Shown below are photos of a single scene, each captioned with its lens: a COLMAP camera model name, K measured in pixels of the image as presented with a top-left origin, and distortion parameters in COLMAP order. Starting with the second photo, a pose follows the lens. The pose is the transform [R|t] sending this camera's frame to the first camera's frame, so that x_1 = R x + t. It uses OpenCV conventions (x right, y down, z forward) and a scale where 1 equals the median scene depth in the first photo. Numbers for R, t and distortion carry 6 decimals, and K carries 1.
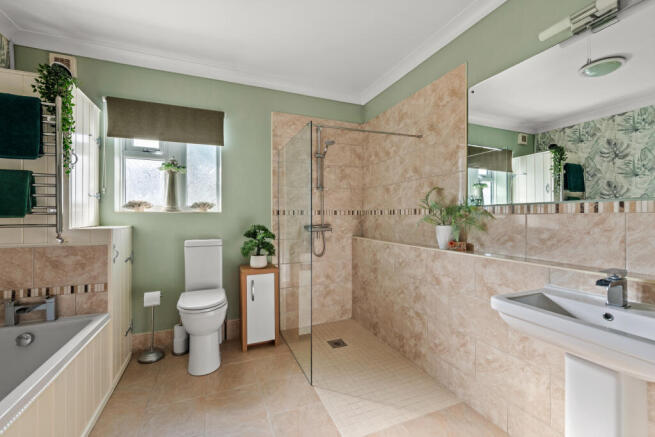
lens RADIAL K [[280.1, 0, 326.5], [0, 280.1, 217.5], [0, 0, 1]] dist [-0.001075, 0.000081]
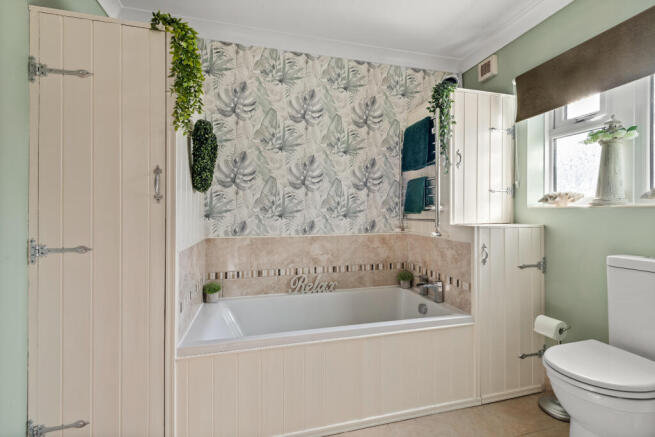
lens RADIAL K [[280.1, 0, 320.9], [0, 280.1, 210.0], [0, 0, 1]] dist [-0.001075, 0.000081]
pose [[-0.161368, -0.000616, -0.986894, 0.232892], [-0.003642, 0.999993, -0.000029, -0.012829], [0.986888, 0.003590, -0.161369, 0.655213]]
